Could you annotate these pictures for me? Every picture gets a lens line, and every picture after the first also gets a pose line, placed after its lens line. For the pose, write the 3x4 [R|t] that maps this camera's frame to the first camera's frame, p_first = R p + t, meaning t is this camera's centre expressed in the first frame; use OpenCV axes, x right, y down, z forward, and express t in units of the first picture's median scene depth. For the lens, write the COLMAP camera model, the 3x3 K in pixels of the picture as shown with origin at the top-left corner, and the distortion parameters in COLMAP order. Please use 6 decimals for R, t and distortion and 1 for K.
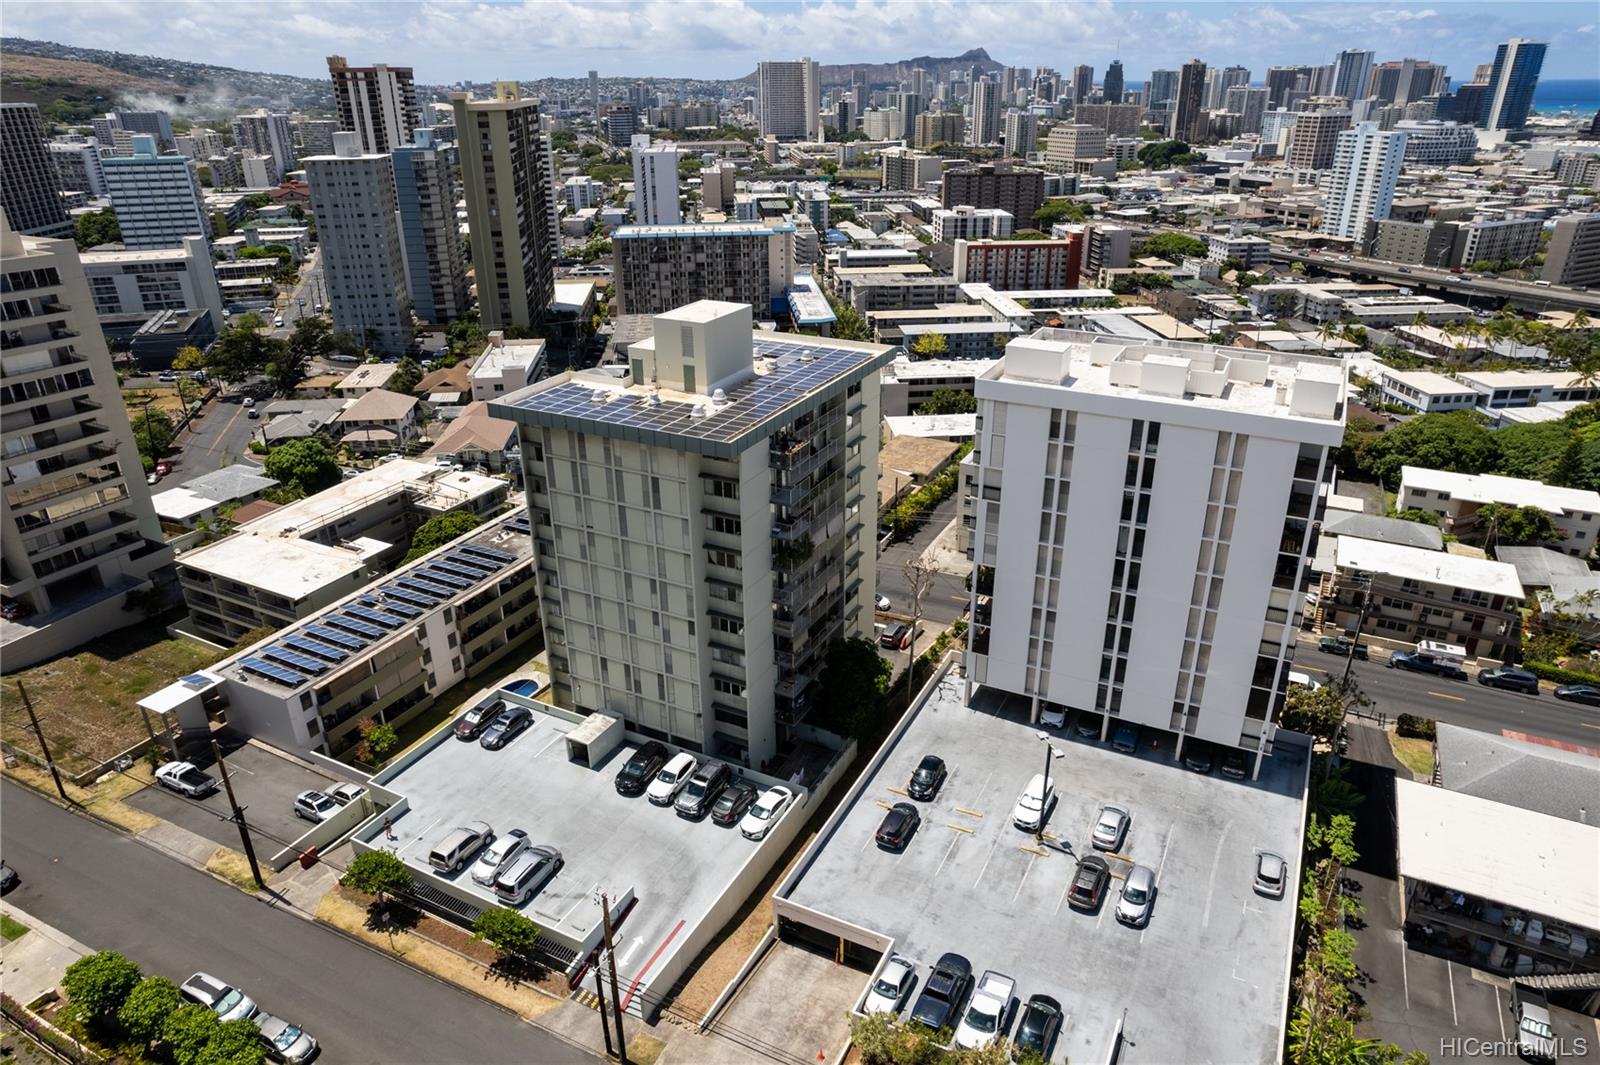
lens RADIAL K [[1032.5, 0, 801.5], [0, 1032.5, 547.3], [0, 0, 1]] dist [-0.041361, 0.012303]
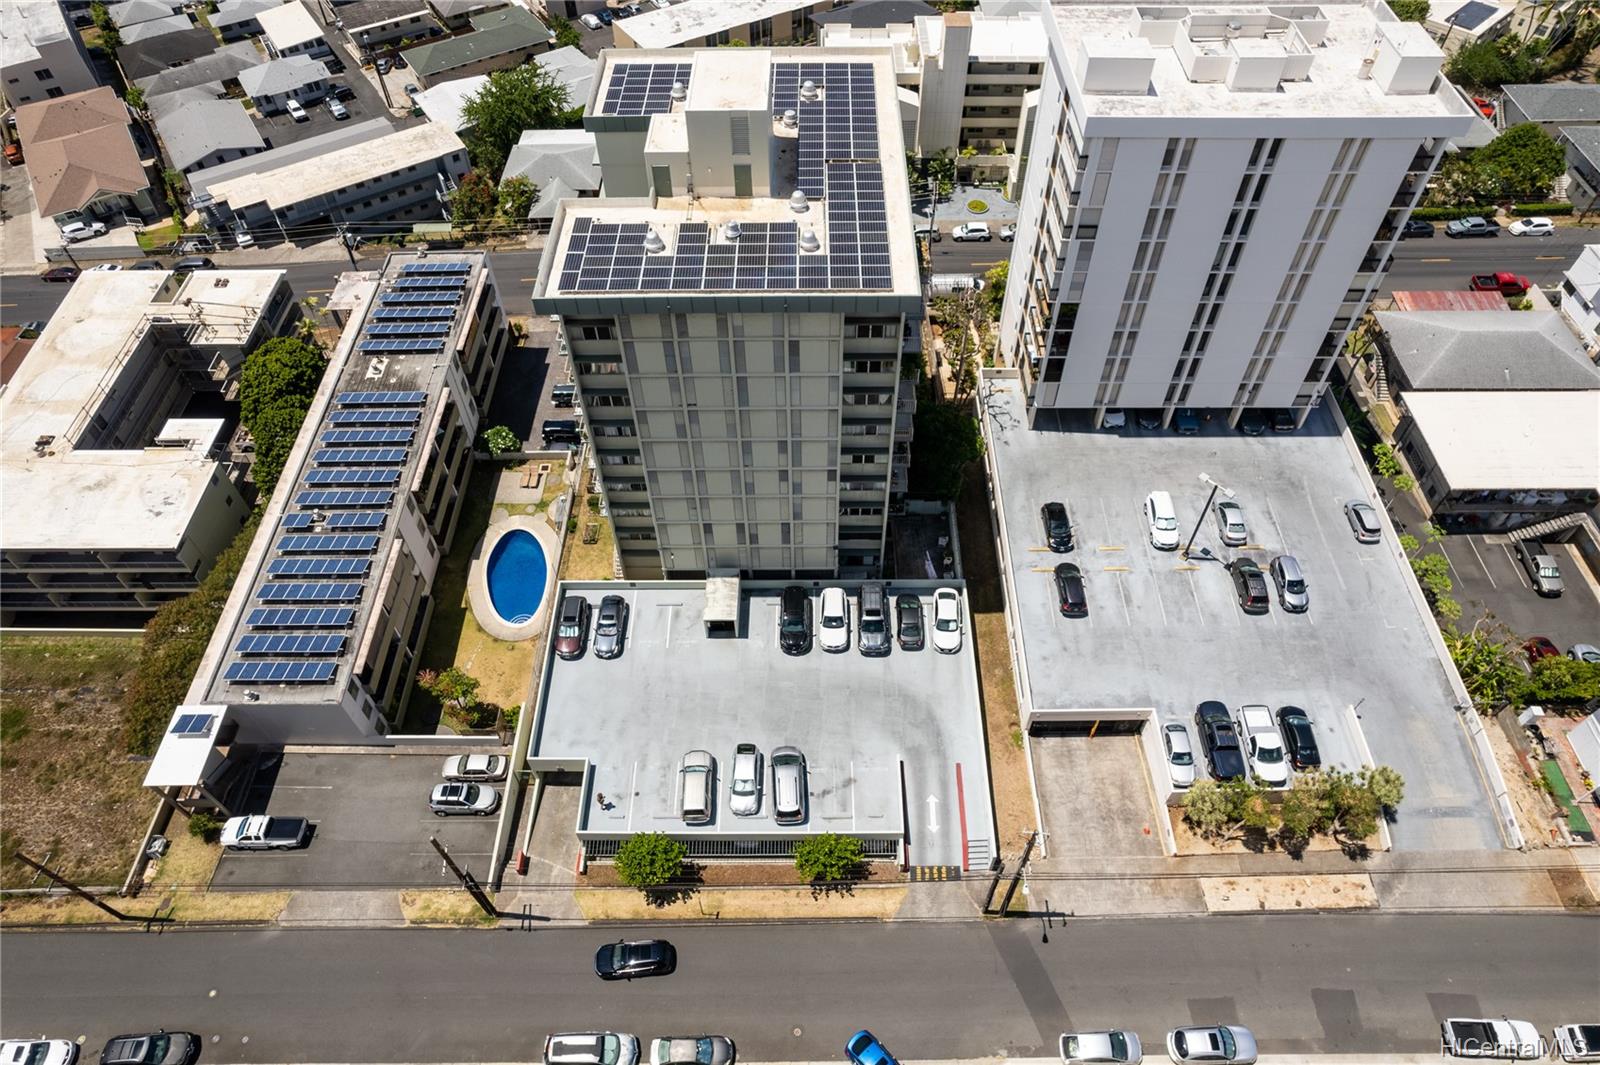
lens RADIAL K [[1032.5, 0, 798.9], [0, 1032.5, 541.9], [0, 0, 1]] dist [-0.041361, 0.012303]
pose [[0.886719, -0.359759, 0.290350, -0.408241], [0.191764, 0.857686, 0.477077, -0.301555], [-0.420662, -0.367354, 0.829515, 0.247371]]
